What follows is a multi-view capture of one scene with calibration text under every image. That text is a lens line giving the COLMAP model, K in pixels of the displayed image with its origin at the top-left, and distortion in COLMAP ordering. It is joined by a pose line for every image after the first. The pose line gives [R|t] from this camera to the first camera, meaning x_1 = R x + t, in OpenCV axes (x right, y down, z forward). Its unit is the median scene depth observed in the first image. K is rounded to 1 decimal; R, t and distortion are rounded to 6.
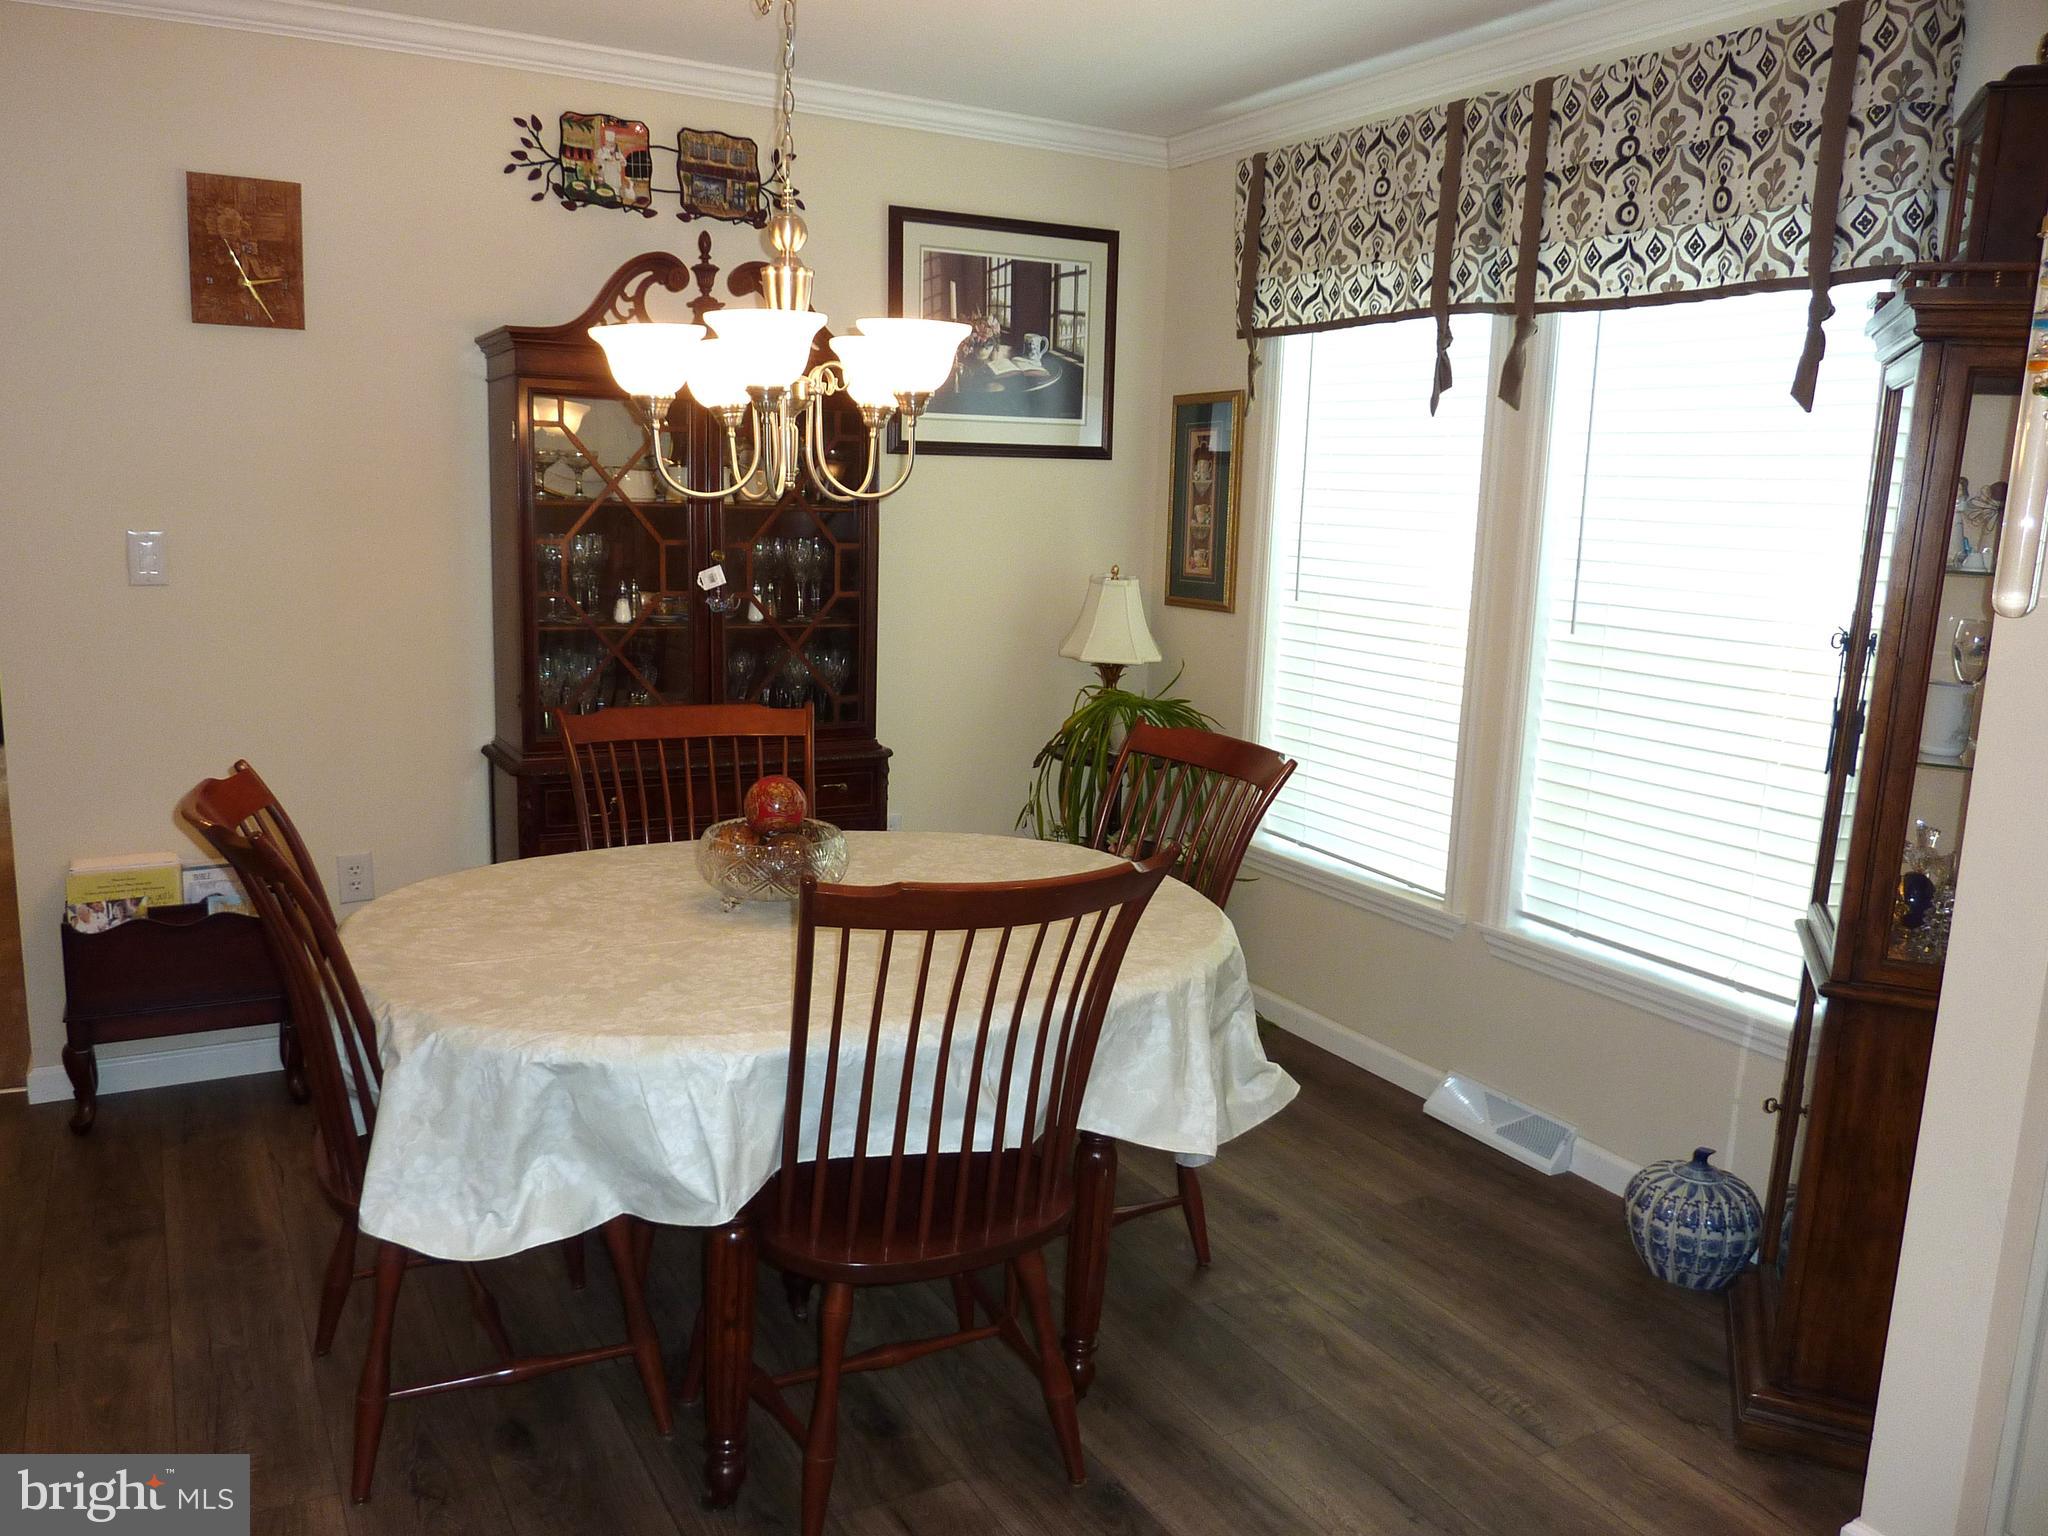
lens RADIAL K [[1558.0, 0, 1015.2], [0, 1558.0, 768.7], [0, 0, 1]] dist [-0.026826, -0.009760]
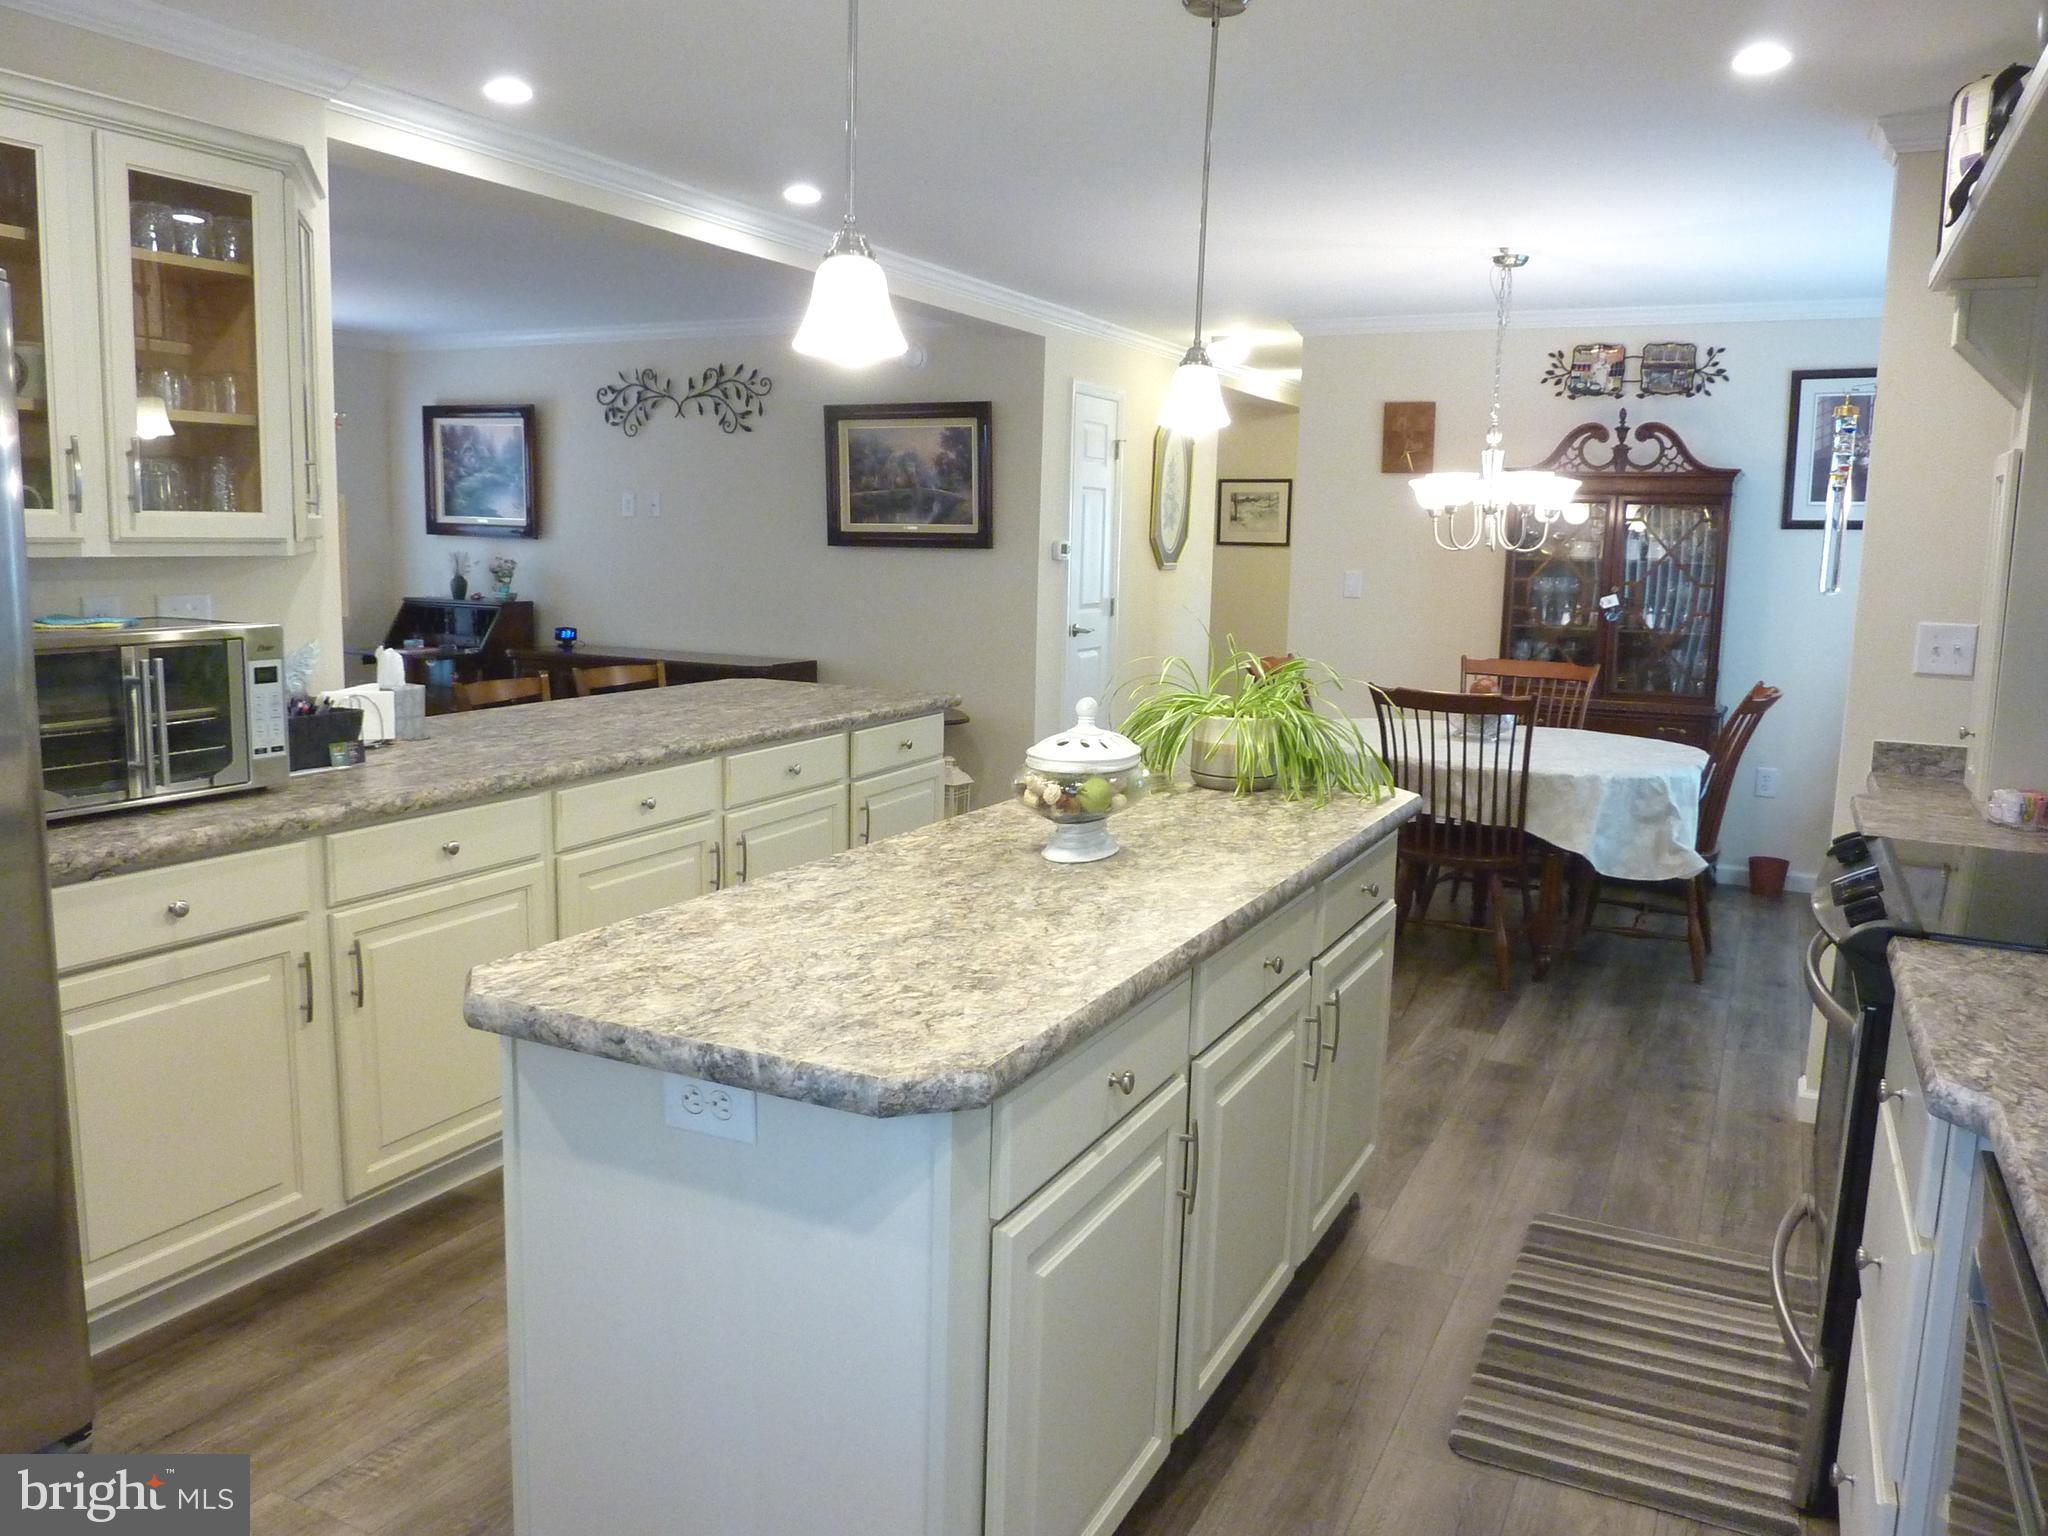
lens RADIAL K [[1558.0, 0, 1041.1], [0, 1558.0, 785.8], [0, 0, 1]] dist [-0.026826, -0.009760]
pose [[0.583664, 0.111184, -0.804347, 0.867242], [-0.143678, 0.989092, 0.032463, 0.119446], [0.799182, 0.096619, 0.593273, -0.538651]]
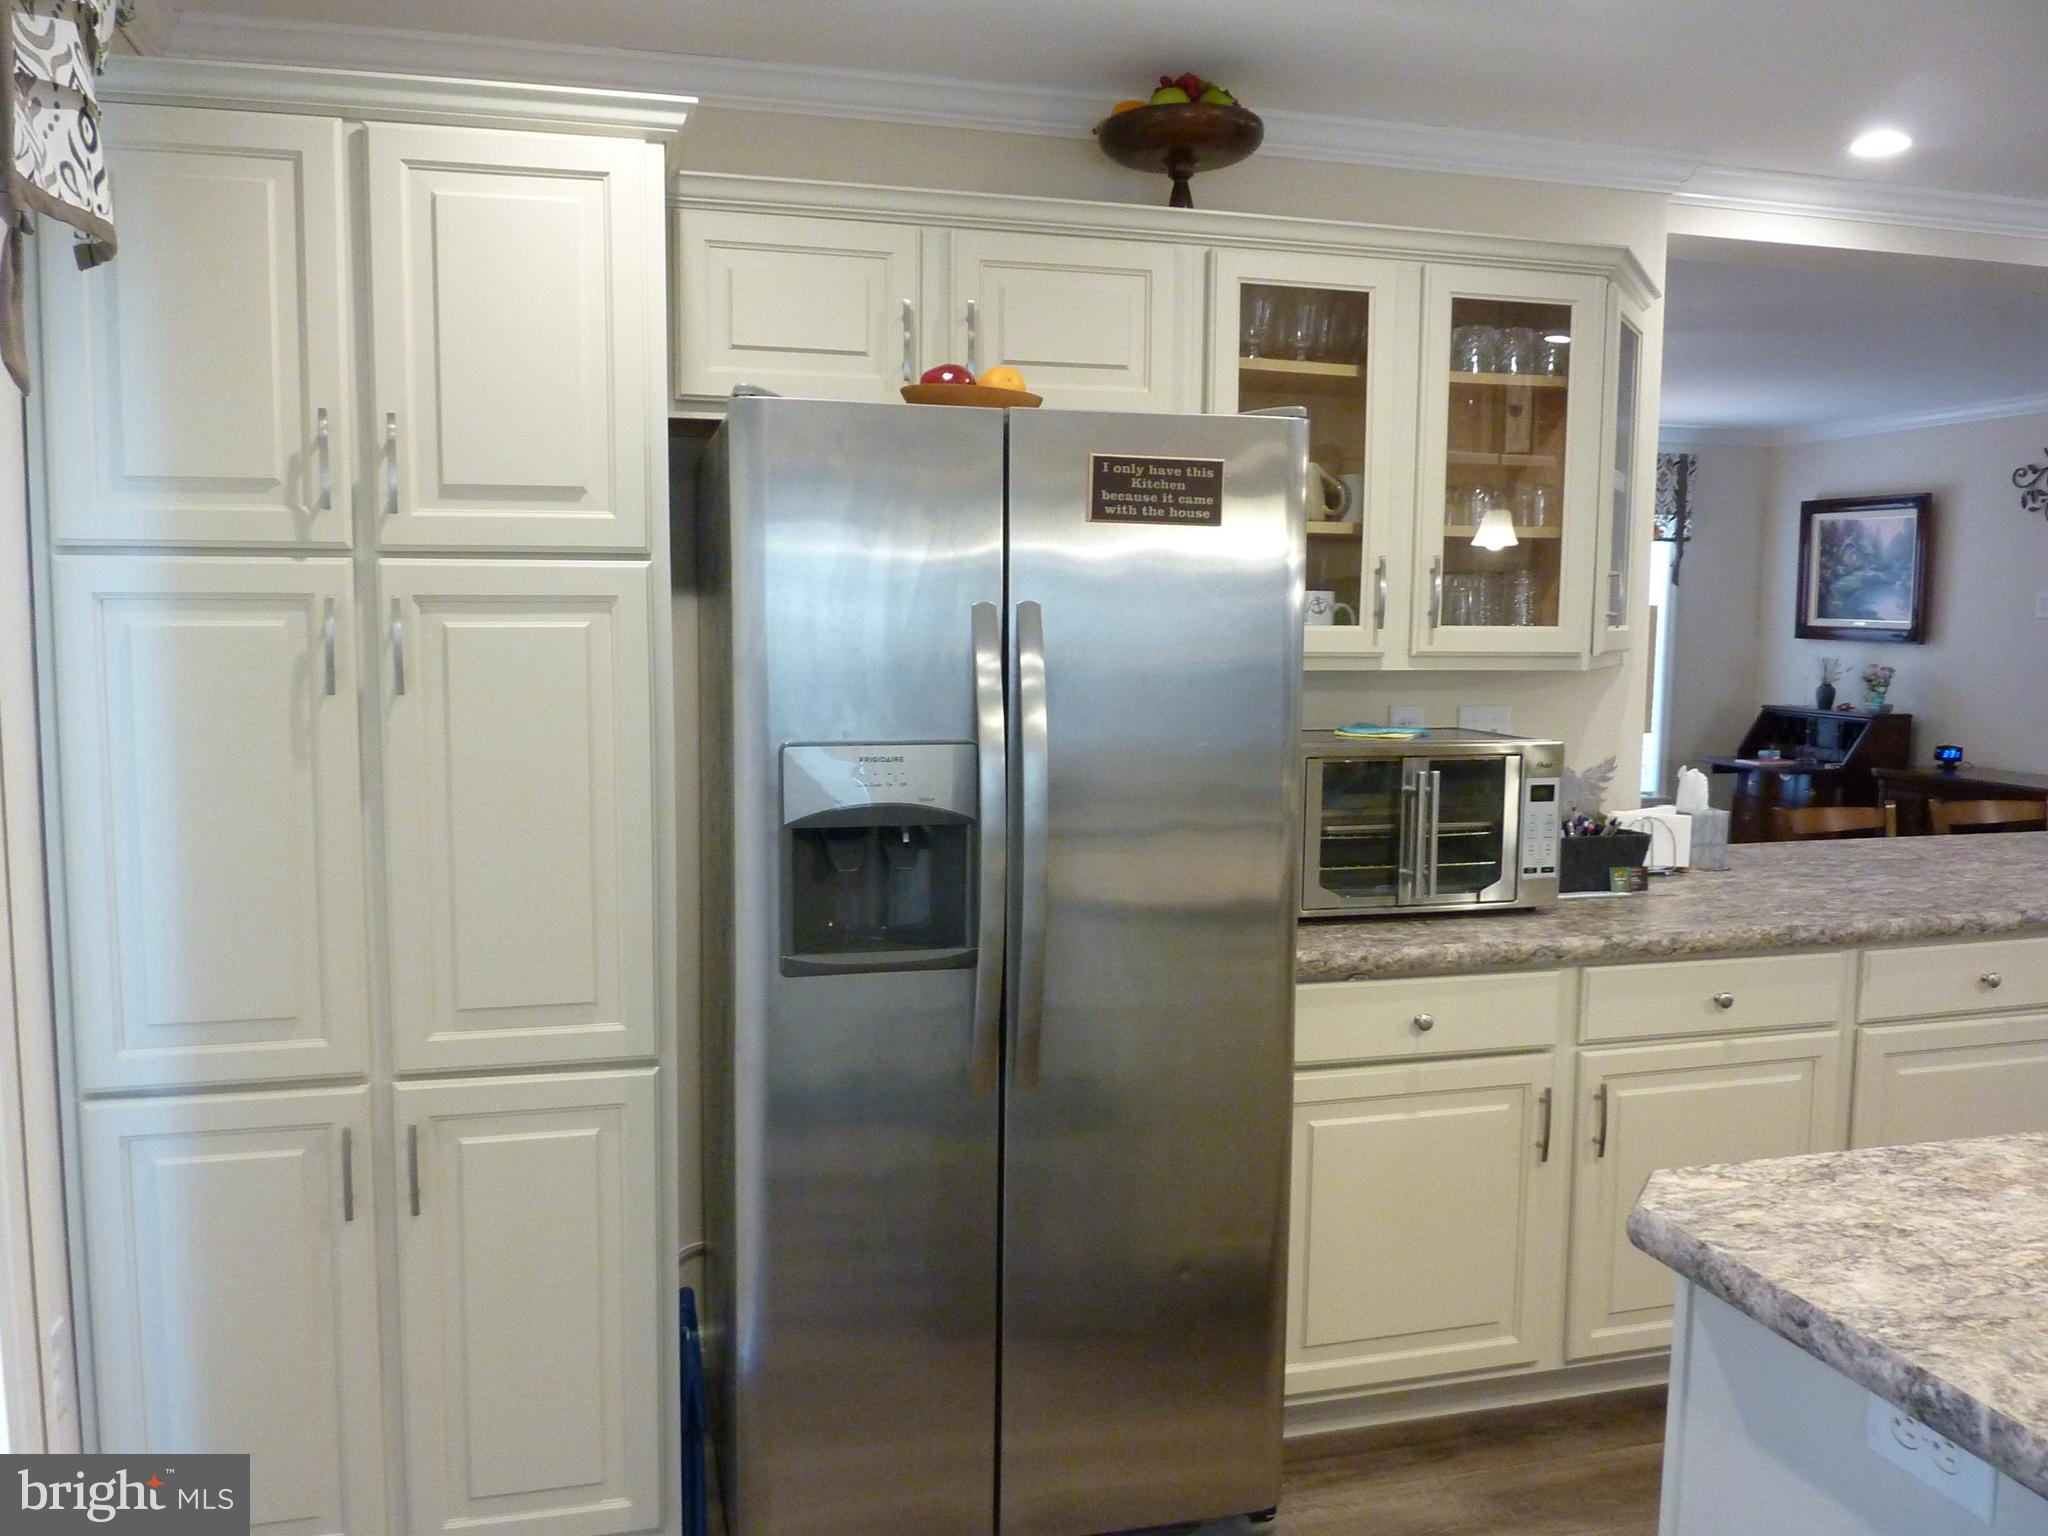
lens RADIAL K [[1558.0, 0, 1013.1], [0, 1558.0, 764.8], [0, 0, 1]] dist [-0.026826, -0.009760]
pose [[-0.244531, 0.062800, -0.967606, 0.843351], [-0.180533, 0.977503, 0.109067, 0.111107], [0.952687, 0.201355, -0.227693, -0.513843]]
